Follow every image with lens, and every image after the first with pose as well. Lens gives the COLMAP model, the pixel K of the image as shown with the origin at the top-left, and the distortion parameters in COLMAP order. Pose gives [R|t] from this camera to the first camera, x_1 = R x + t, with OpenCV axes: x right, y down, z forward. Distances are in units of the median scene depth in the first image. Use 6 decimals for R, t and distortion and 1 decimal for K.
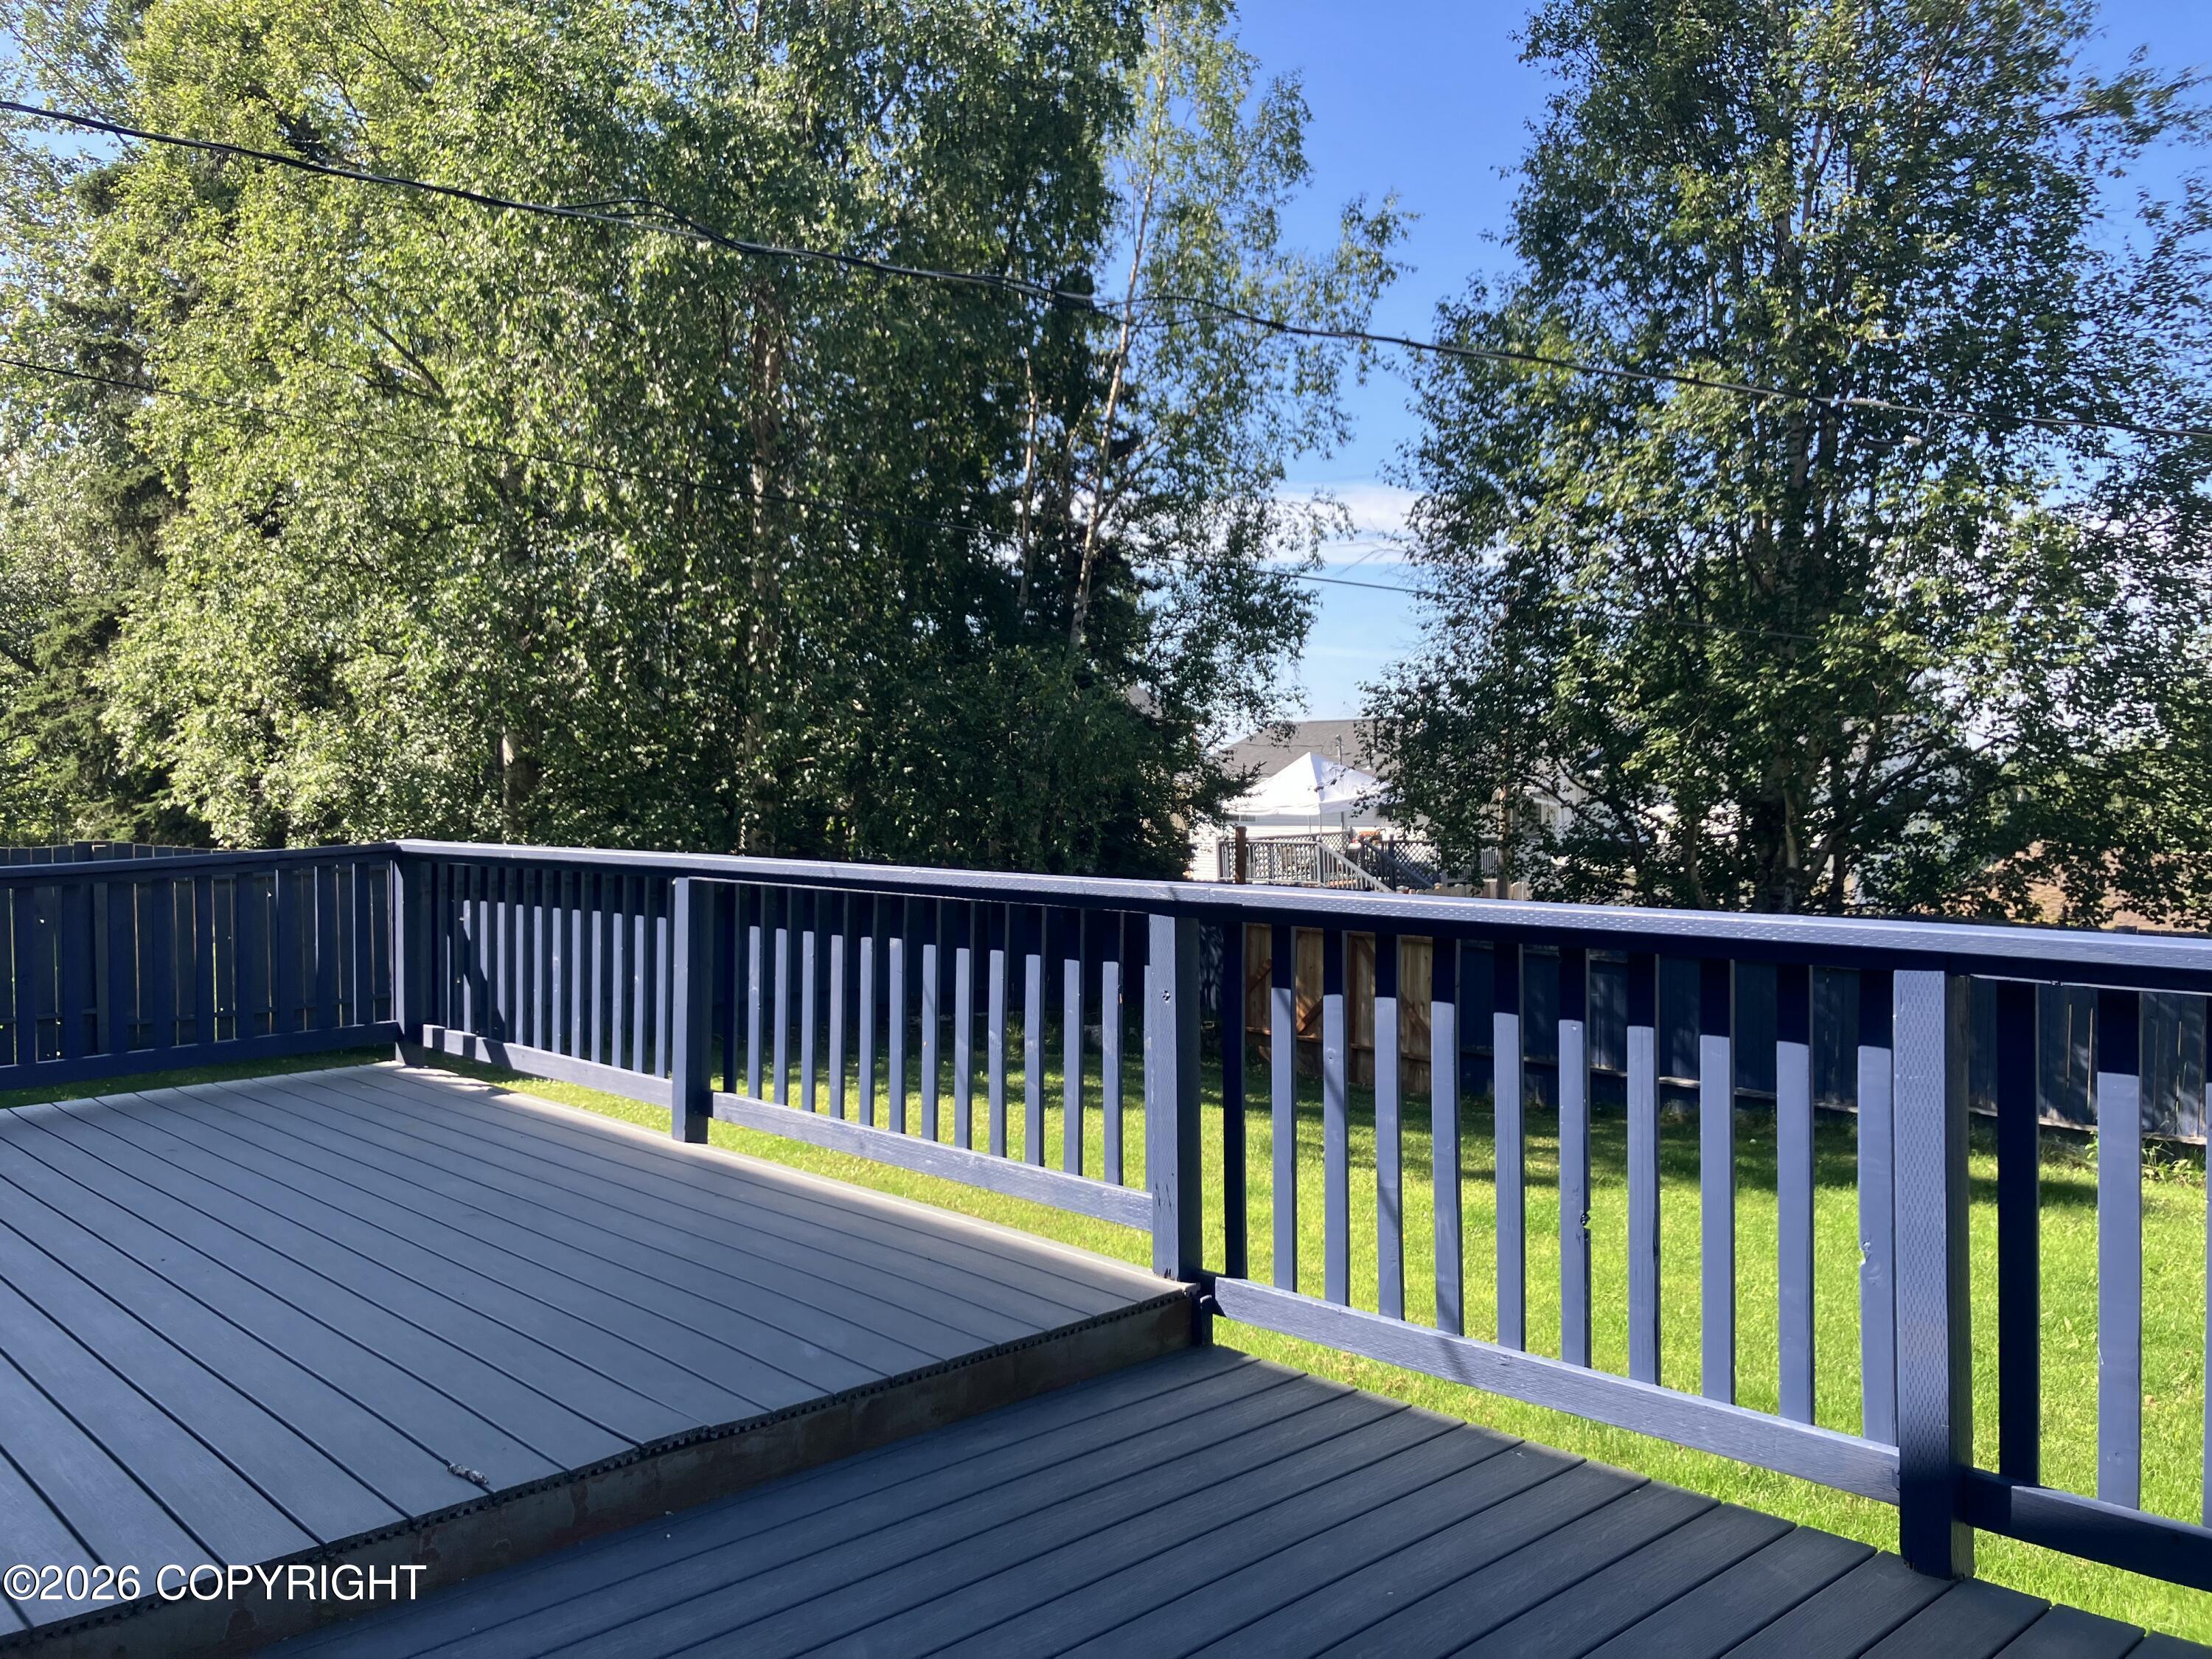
lens RADIAL K [[1819.1, 0, 1090.6], [0, 1819.1, 795.5], [0, 0, 1]] dist [0.037208, -0.052461]
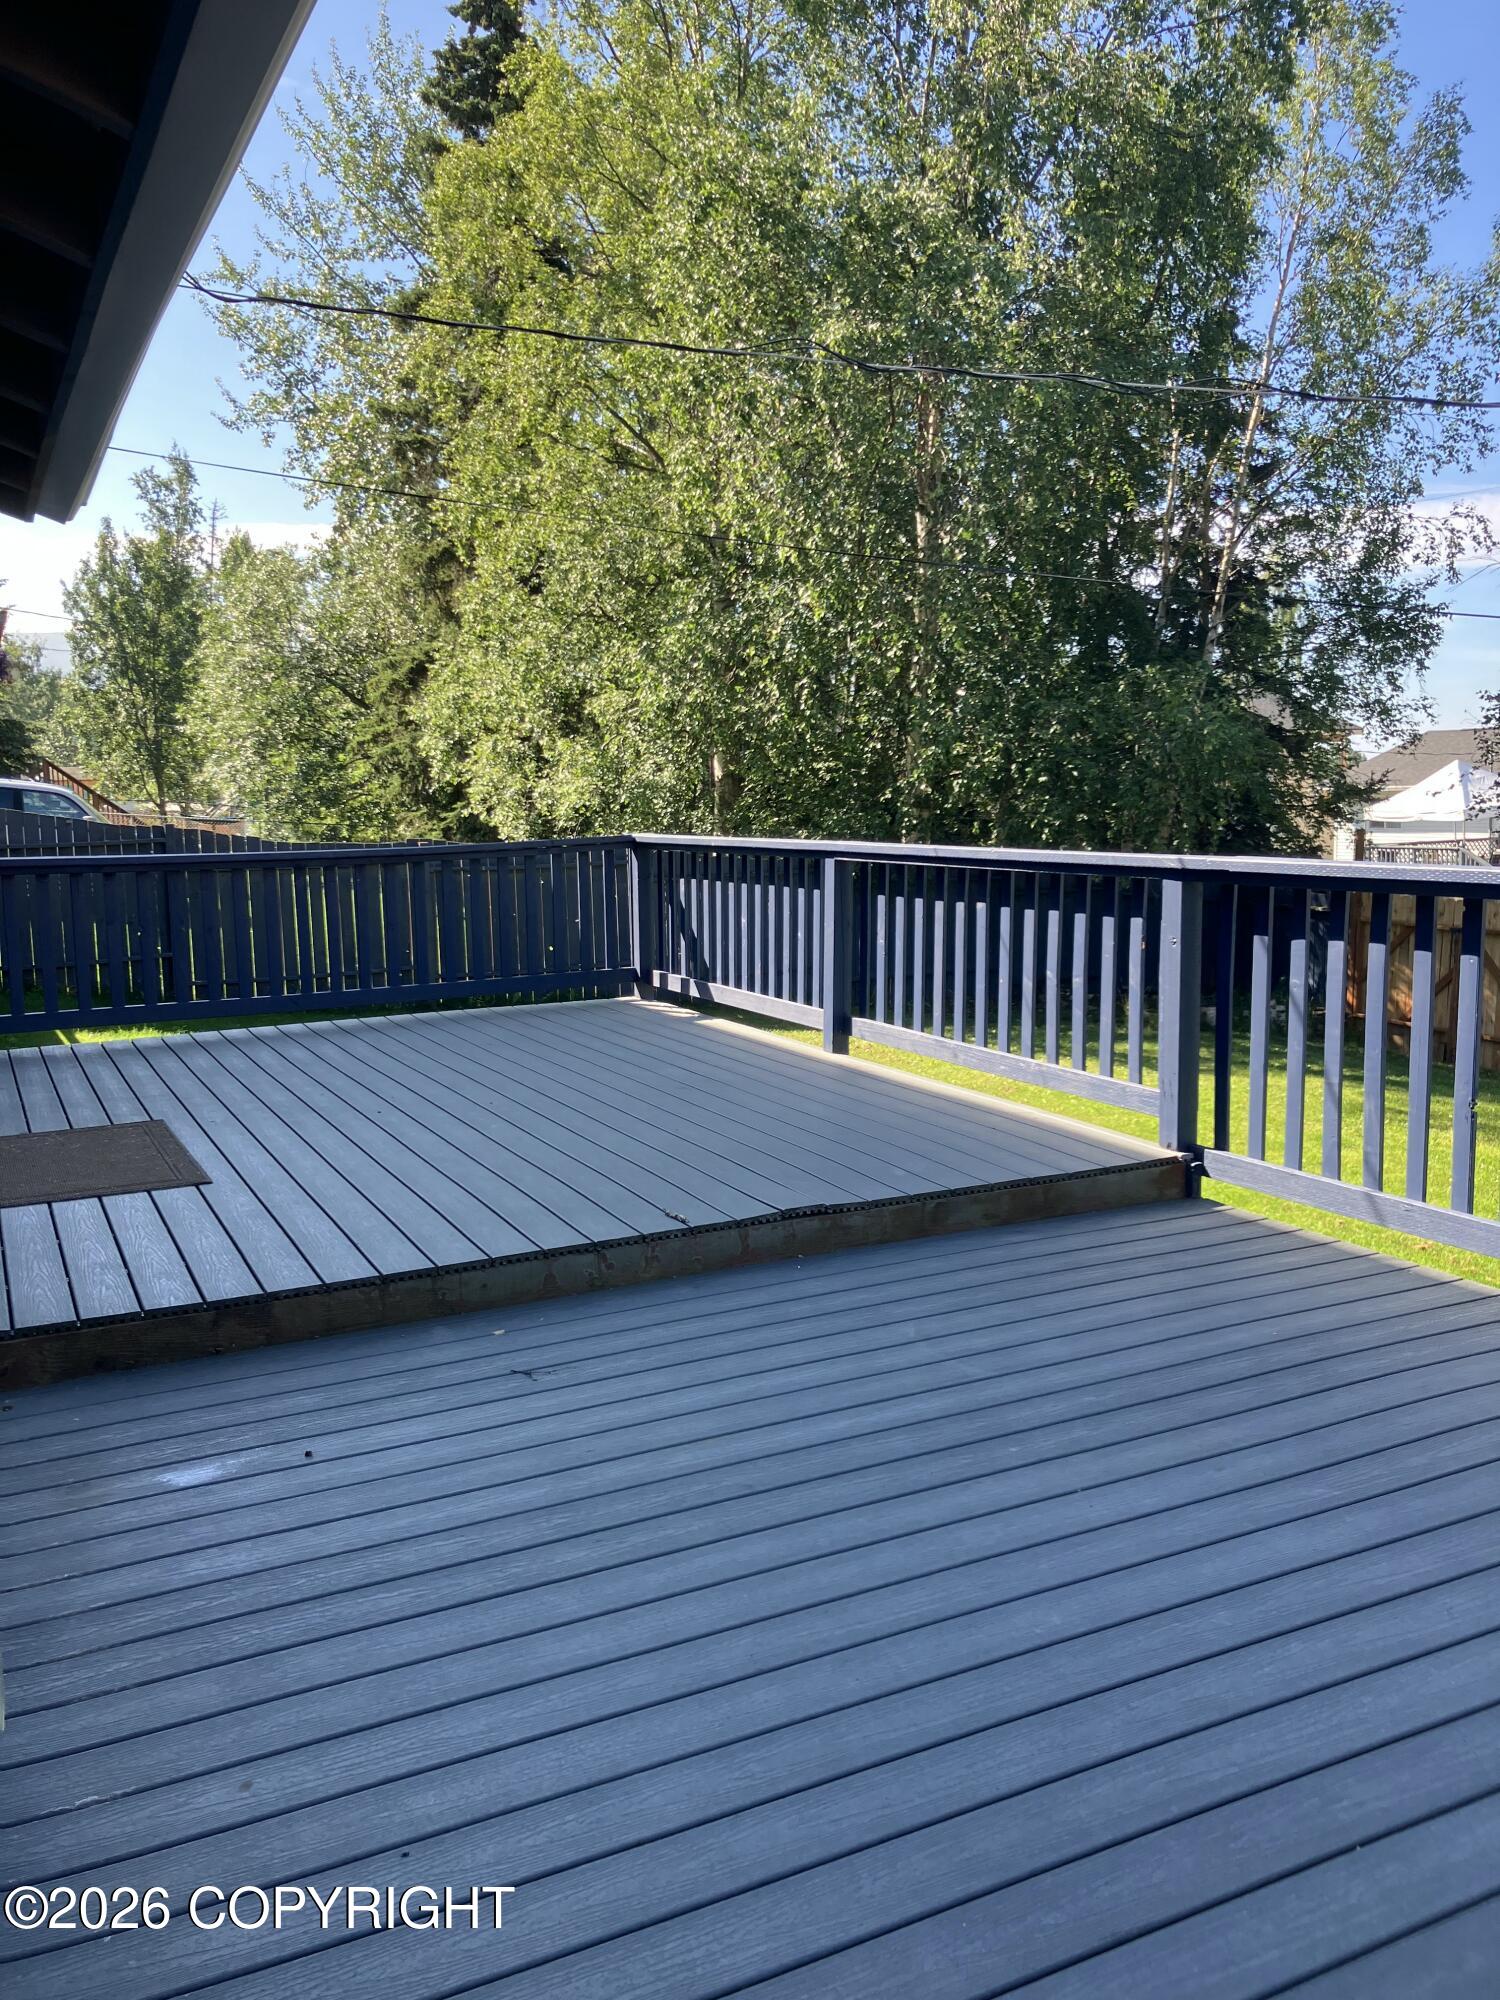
lens RADIAL K [[1645.5, 0, 748.5], [0, 1645.5, 987.9], [0, 0, 1]] dist [0.054637, -0.069707]
pose [[0.956995, 0.027452, -0.288804, 0.025365], [0.004151, 0.994115, 0.108251, 0.003553], [0.290076, -0.104794, 0.951249, -0.064379]]
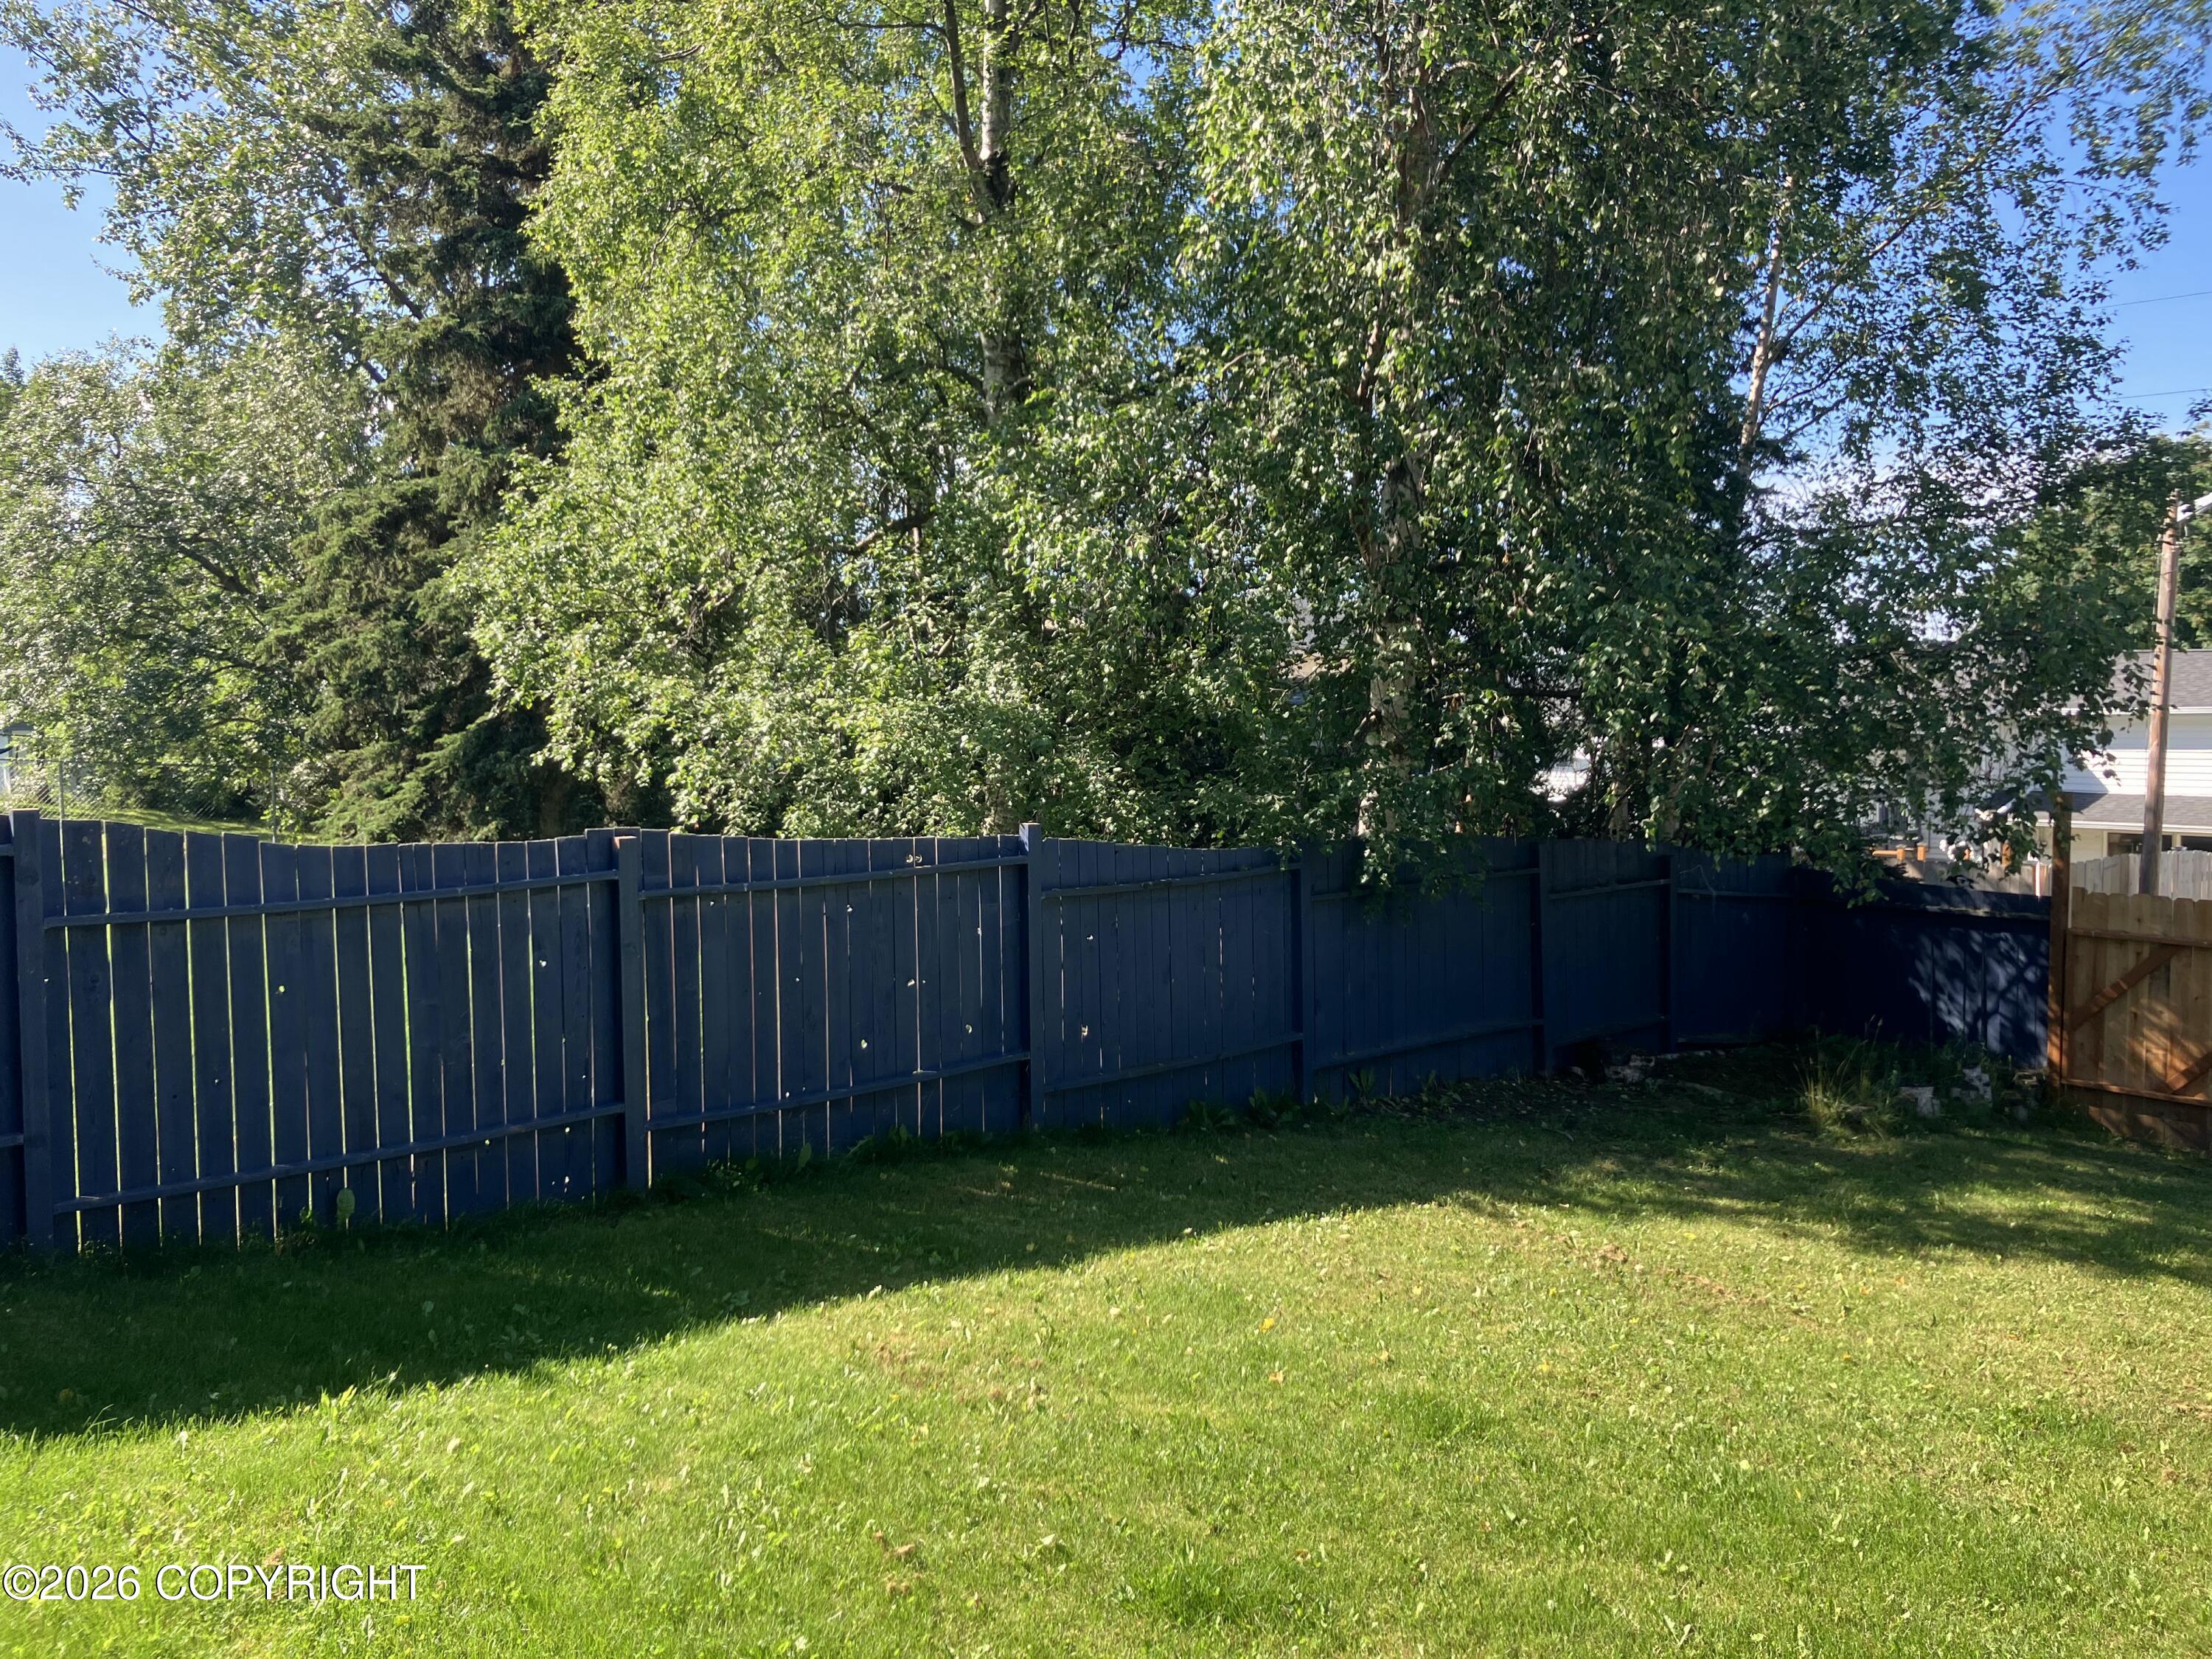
lens RADIAL K [[1795.9, 0, 1101.4], [0, 1795.9, 812.5], [0, 0, 1]] dist [0.021098, -0.010481]
pose [[0.999689, 0.002798, -0.024793, -0.335848], [-0.001719, 0.999056, 0.043411, -0.006261], [0.024891, -0.043355, 0.998750, 0.370015]]
